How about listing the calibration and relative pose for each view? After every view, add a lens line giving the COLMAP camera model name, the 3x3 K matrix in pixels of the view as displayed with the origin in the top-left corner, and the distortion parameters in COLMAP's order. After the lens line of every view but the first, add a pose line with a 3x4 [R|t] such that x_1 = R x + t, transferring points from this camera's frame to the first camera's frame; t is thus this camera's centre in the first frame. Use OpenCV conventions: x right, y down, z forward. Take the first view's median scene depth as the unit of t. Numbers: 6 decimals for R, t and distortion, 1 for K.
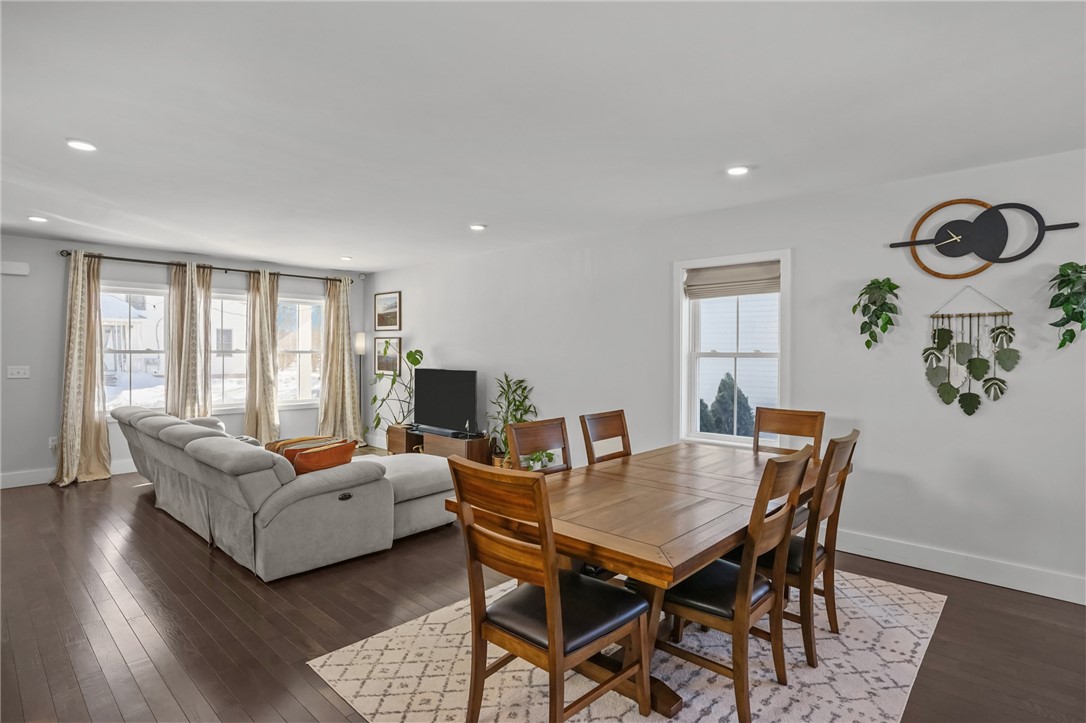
lens RADIAL K [[564.8, 0, 520.5], [0, 564.8, 354.1], [0, 0, 1]] dist [-0.039879, 0.010957]
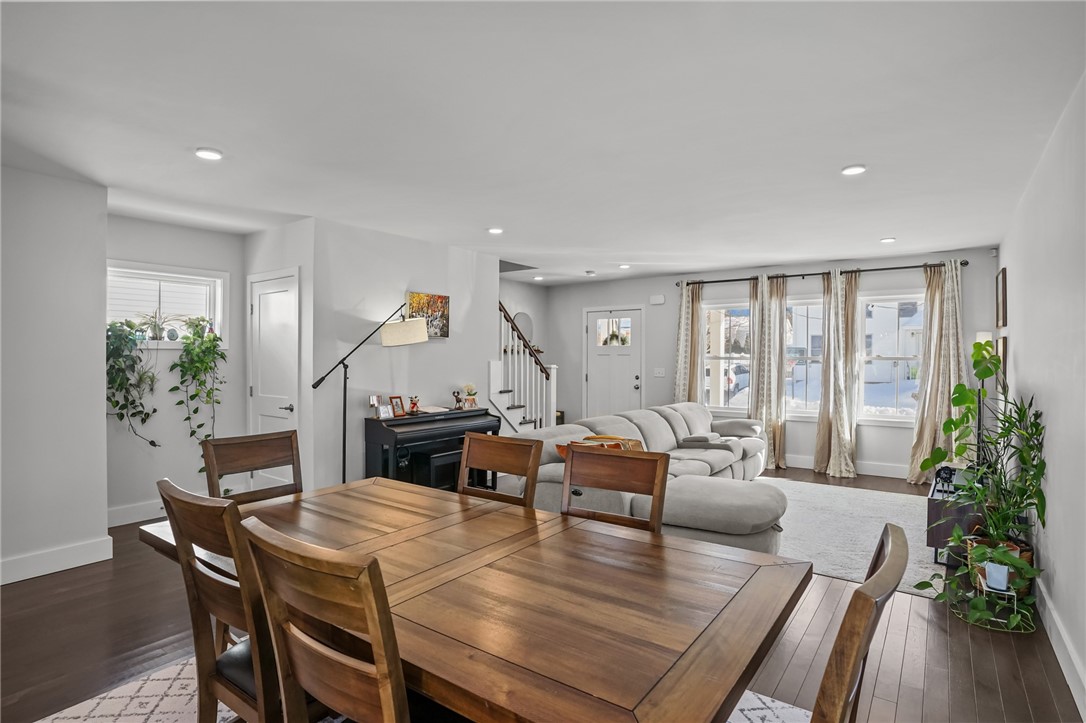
lens RADIAL K [[564.8, 0, 552.7], [0, 564.8, 356.9], [0, 0, 1]] dist [-0.039879, 0.010957]
pose [[0.159376, -0.003813, -0.987211, 0.414914], [-0.005023, 0.999976, -0.004673, 0.000046], [0.987205, 0.005704, 0.159353, 0.436653]]
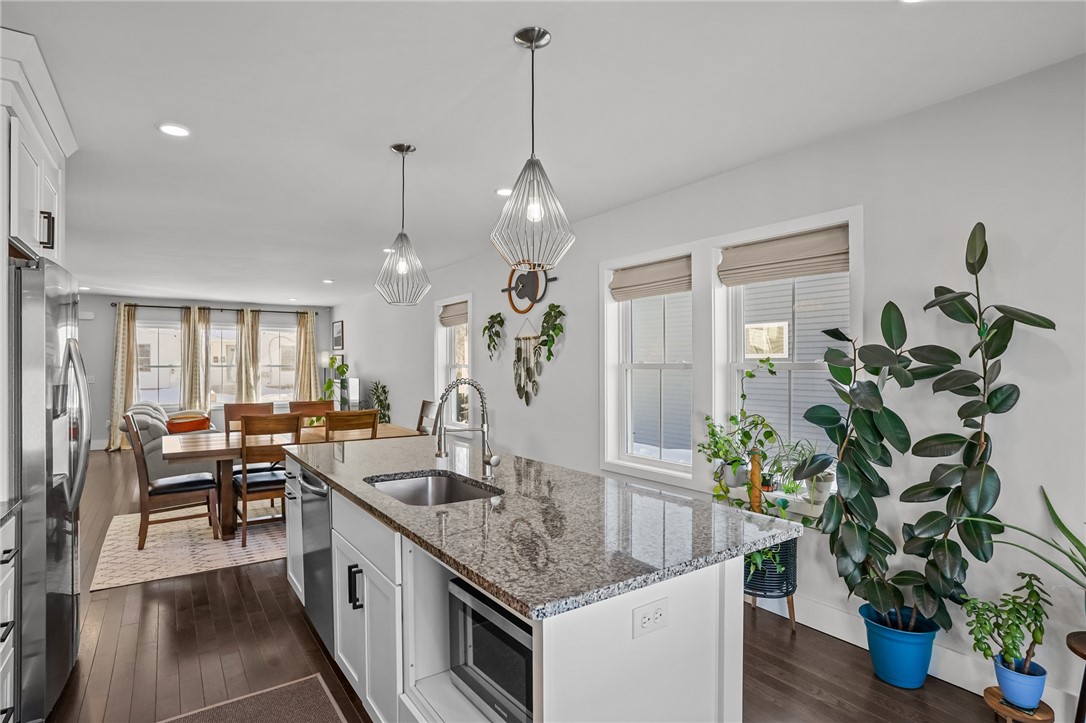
lens RADIAL K [[564.8, 0, 515.4], [0, 564.8, 363.9], [0, 0, 1]] dist [-0.039879, 0.010957]
pose [[0.972874, -0.006823, -0.231236, 0.592087], [0.005353, 0.999961, -0.006985, 0.004499], [0.231275, 0.005558, 0.972873, -0.250206]]
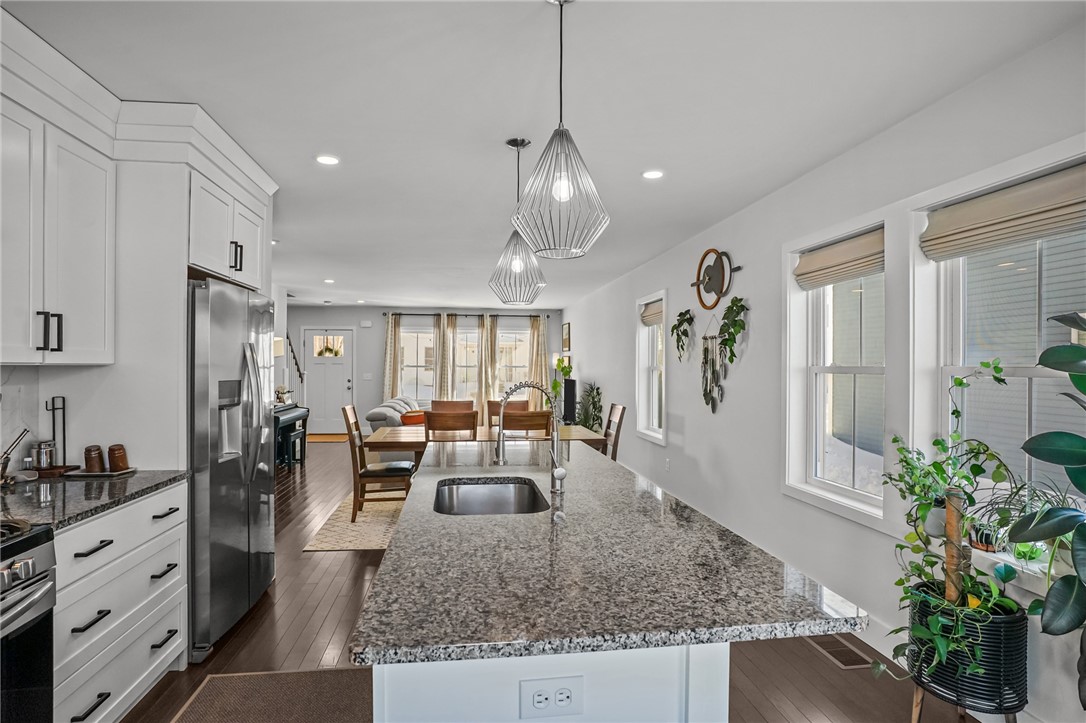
lens RADIAL K [[564.8, 0, 522.6], [0, 564.8, 367.9], [0, 0, 1]] dist [-0.039879, 0.010957]
pose [[0.772044, 0.001329, -0.635567, 0.685686], [-0.003825, 0.999989, -0.002554, 0.004074], [0.635557, 0.004403, 0.772041, -0.165880]]
